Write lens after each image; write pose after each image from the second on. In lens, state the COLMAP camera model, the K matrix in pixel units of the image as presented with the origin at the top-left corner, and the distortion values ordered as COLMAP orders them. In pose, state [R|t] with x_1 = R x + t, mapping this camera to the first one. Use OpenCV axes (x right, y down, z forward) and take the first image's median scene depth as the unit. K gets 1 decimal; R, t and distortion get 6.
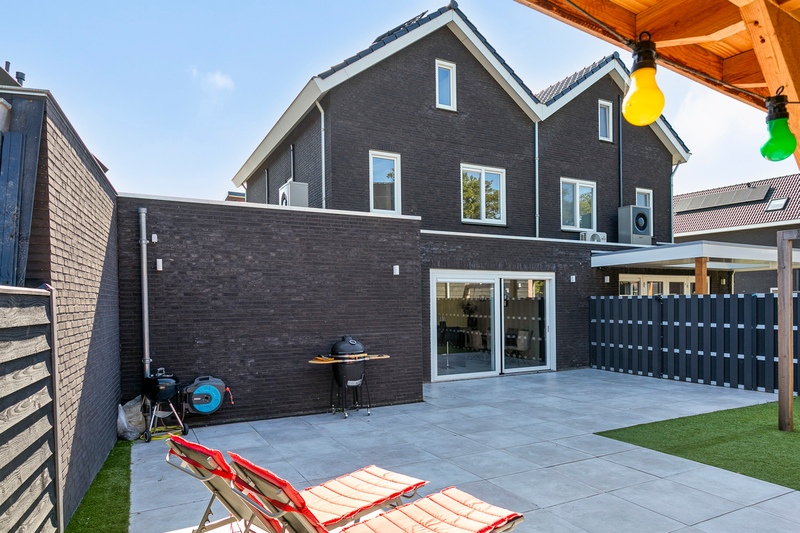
lens RADIAL K [[521.6, 0, 399.5], [0, 521.6, 311.0], [0, 0, 1]] dist [0.001038, 0.001369]
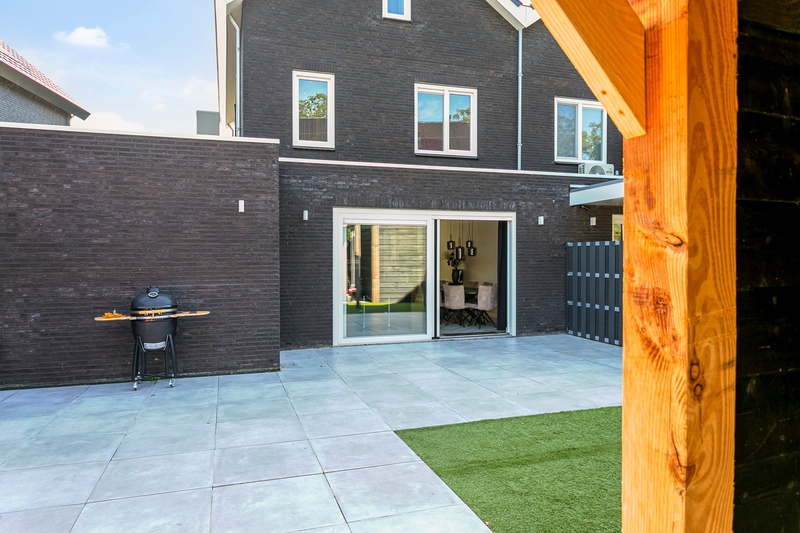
lens RADIAL K [[543.7, 0, 400.0], [0, 543.7, 266.5], [0, 0, 1]] dist [0.006631, 0.001908]
pose [[0.985355, 0.007462, -0.170352, 0.299440], [-0.006950, 0.999969, 0.003599, 0.007623], [0.170373, -0.002363, 0.985377, 0.171407]]
